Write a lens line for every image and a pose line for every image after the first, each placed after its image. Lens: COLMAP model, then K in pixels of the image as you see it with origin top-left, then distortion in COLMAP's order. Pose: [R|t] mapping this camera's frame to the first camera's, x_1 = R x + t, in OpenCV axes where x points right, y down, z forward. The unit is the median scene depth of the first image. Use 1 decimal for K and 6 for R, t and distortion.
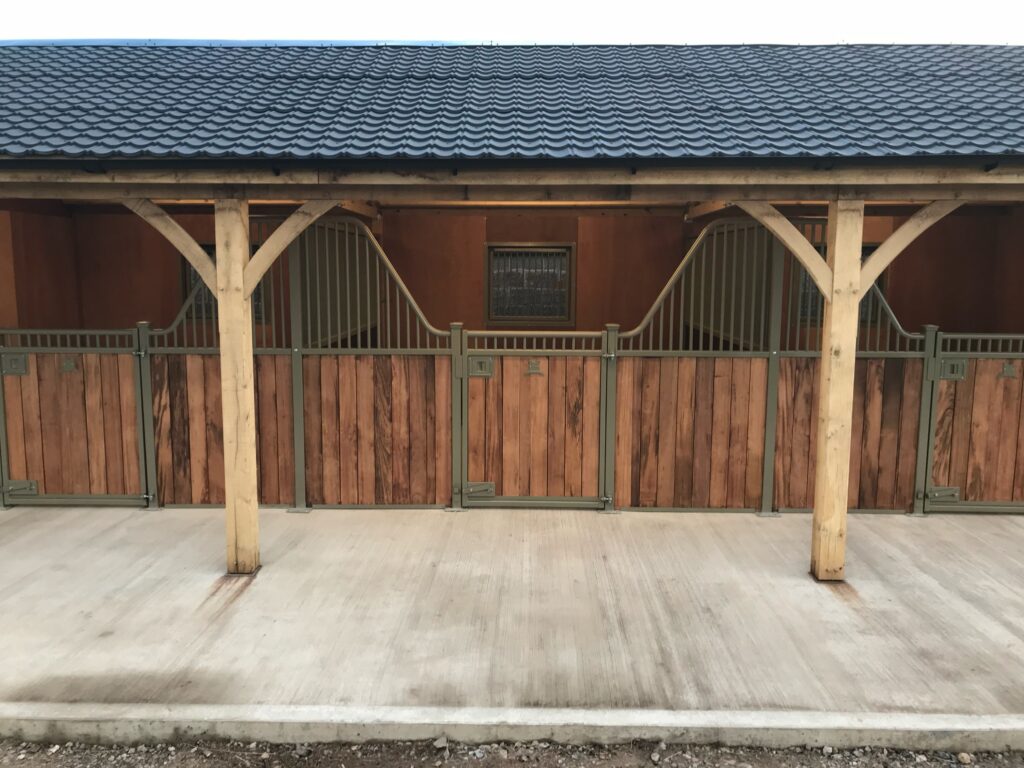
lens RADIAL K [[831.9, 0, 516.4], [0, 831.9, 374.9], [0, 0, 1]] dist [0.032351, -0.036544]
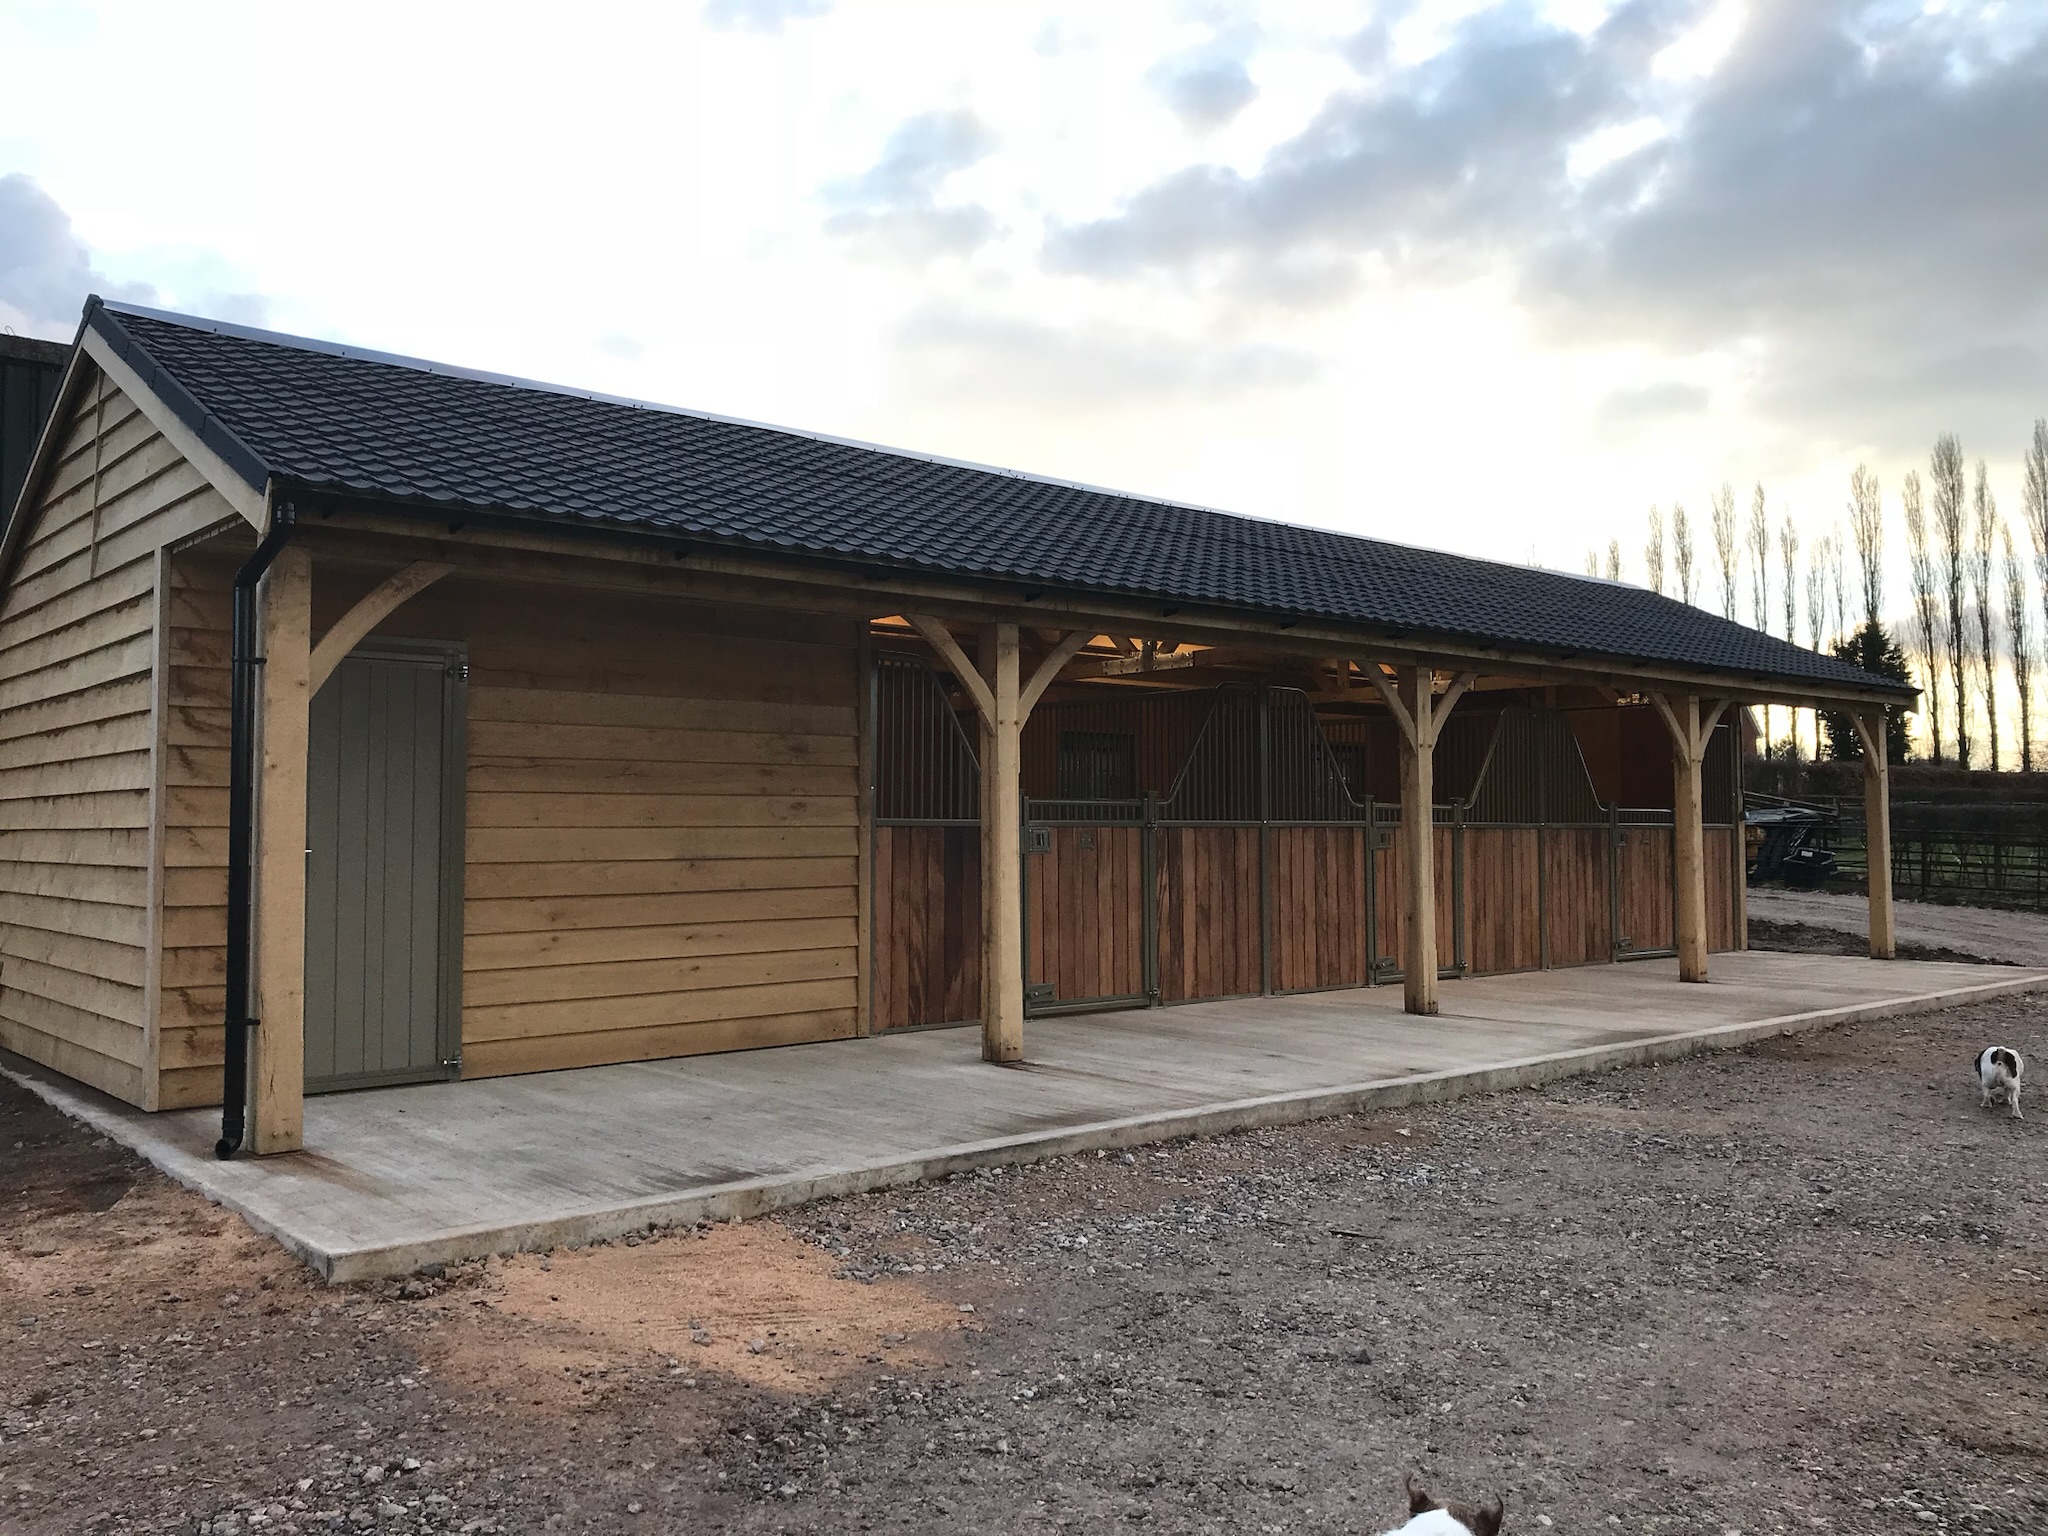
lens RADIAL K [[1663.9, 0, 999.2], [0, 1663.9, 738.3], [0, 0, 1]] dist [0.032351, -0.036544]
pose [[0.745898, 0.034426, 0.665170, -1.745585], [0.082127, 0.986289, -0.143139, 0.121417], [-0.660977, 0.161395, 0.732844, -0.192712]]
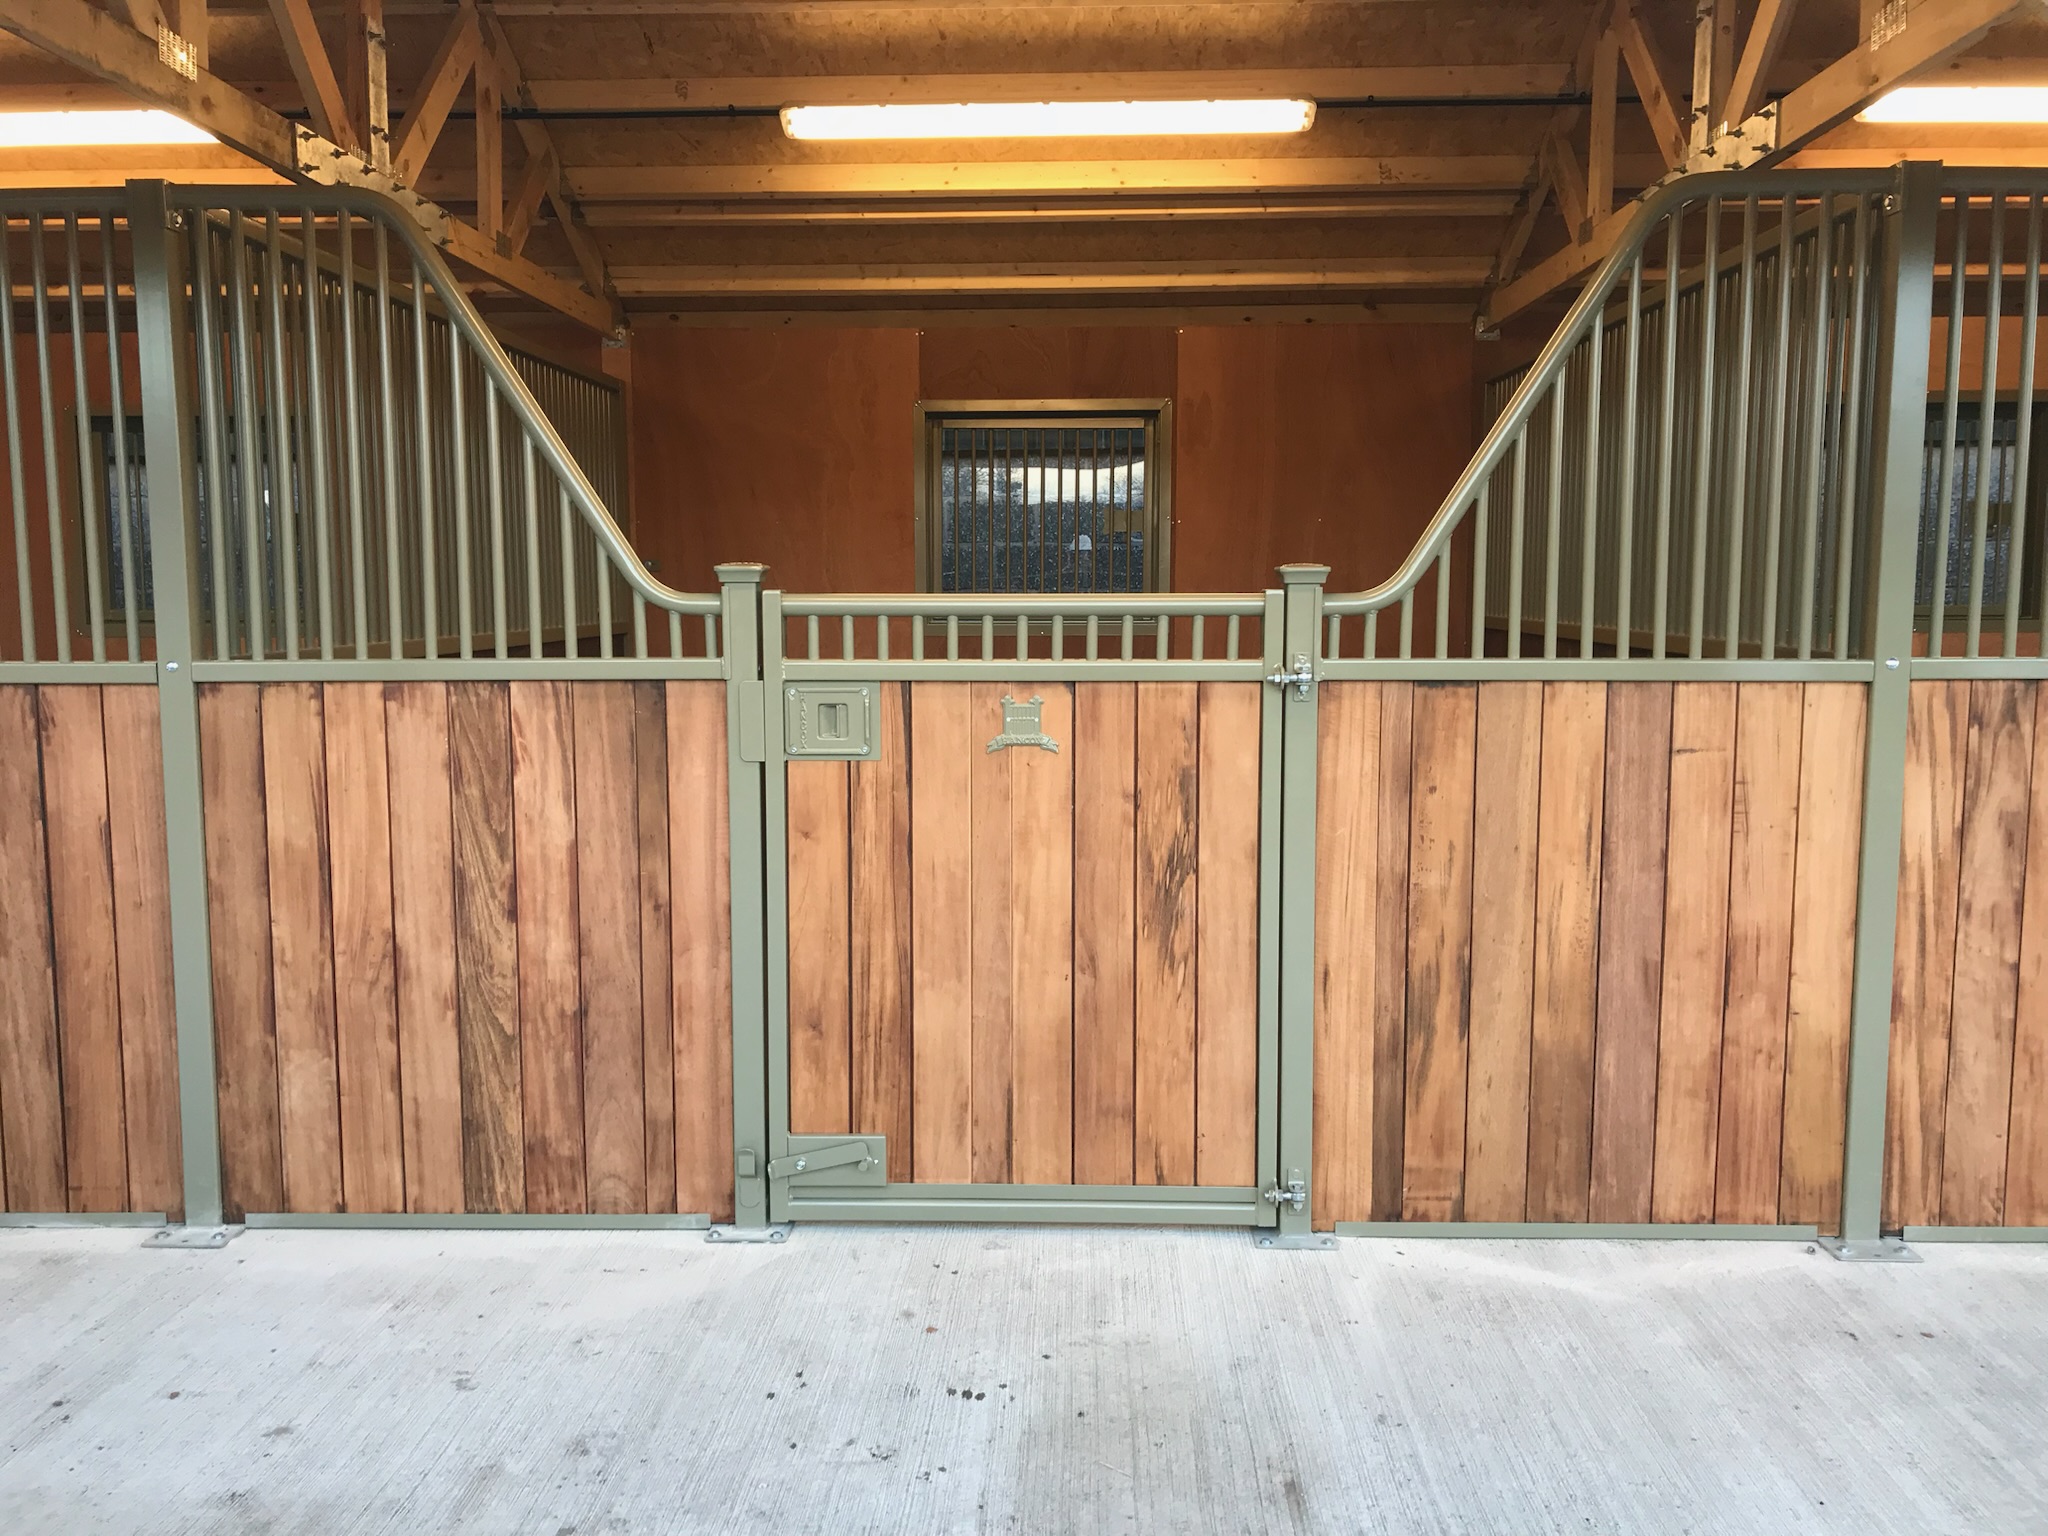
lens RADIAL K [[1663.9, 0, 1036.4], [0, 1663.9, 751.5], [0, 0, 1]] dist [0.032351, -0.036544]
pose [[0.999893, -0.006073, -0.013306, 0.034012], [0.005742, 0.999676, -0.024796, 0.014365], [0.013453, 0.024717, 0.999604, 0.443689]]
